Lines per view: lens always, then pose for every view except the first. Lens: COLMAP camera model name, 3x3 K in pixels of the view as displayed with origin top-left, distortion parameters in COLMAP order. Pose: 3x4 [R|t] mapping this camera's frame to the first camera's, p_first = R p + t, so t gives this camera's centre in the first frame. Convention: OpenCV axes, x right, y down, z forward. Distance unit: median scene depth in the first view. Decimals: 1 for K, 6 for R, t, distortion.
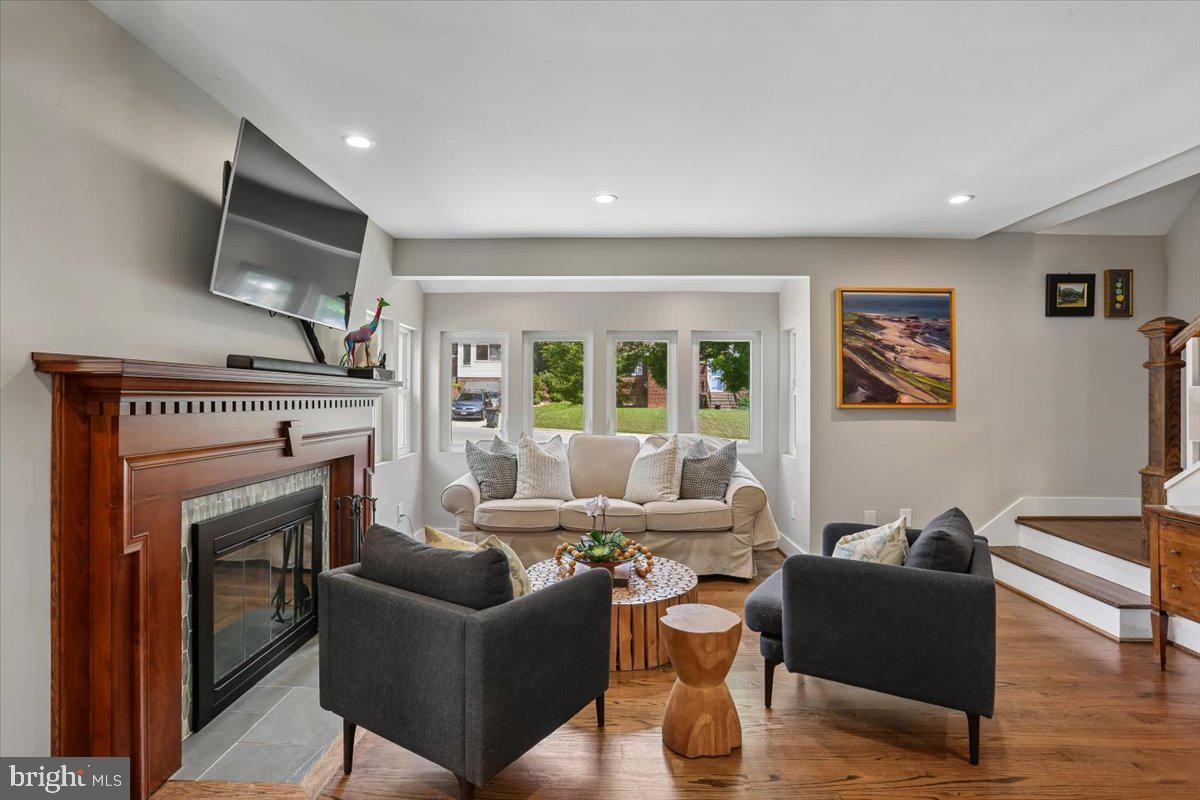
lens RADIAL K [[572.3, 0, 609.6], [0, 572.3, 390.6], [0, 0, 1]] dist [-0.077066, 0.035551]
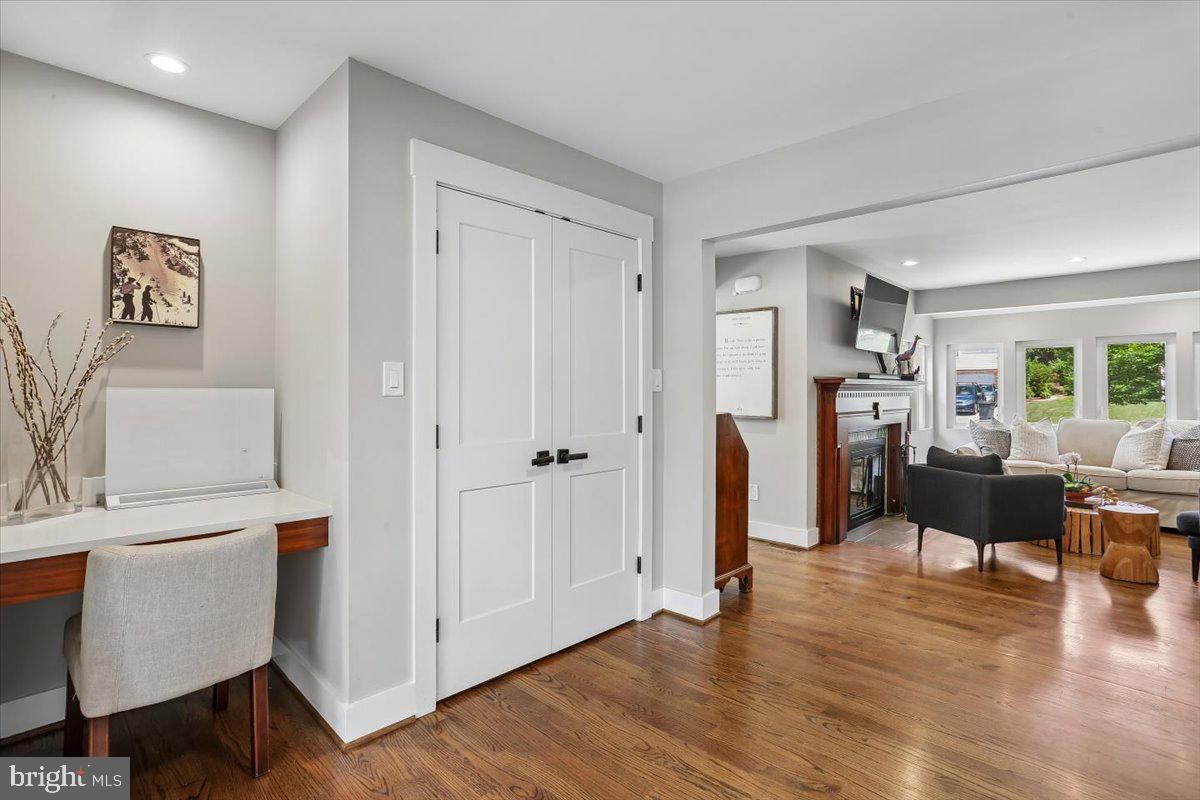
lens RADIAL K [[580.0, 0, 580.0], [0, 580.0, 390.1], [0, 0, 1]] dist [-0.076939, 0.037136]
pose [[0.677839, -0.006410, -0.735182, 0.185746], [0.013363, 0.999904, 0.003603, -0.011070], [0.735089, -0.012267, 0.677860, -0.983090]]
